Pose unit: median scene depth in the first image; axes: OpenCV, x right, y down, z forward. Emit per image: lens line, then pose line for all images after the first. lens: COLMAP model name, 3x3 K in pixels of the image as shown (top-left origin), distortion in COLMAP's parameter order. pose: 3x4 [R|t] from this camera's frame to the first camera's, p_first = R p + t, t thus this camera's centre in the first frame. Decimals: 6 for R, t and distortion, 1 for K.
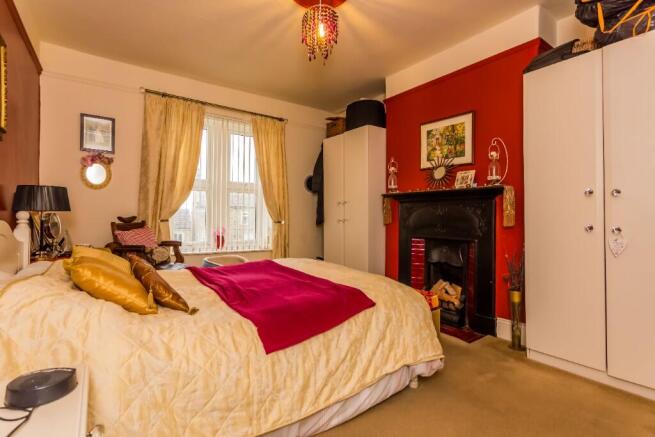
lens RADIAL K [[307.4, 0, 324.8], [0, 307.4, 210.8], [0, 0, 1]] dist [0.001376, 0.000292]
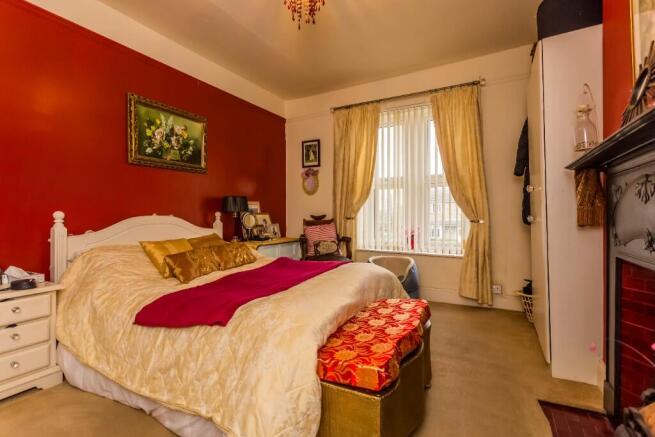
lens RADIAL K [[308.7, 0, 327.5], [0, 308.7, 218.5], [0, 0, 1]] dist [0.000712, 0.000089]
pose [[0.433125, 0.001003, -0.901333, 0.463098], [0.020028, 0.999742, 0.010736, 0.017632], [0.901111, -0.022702, 0.432994, 0.432343]]
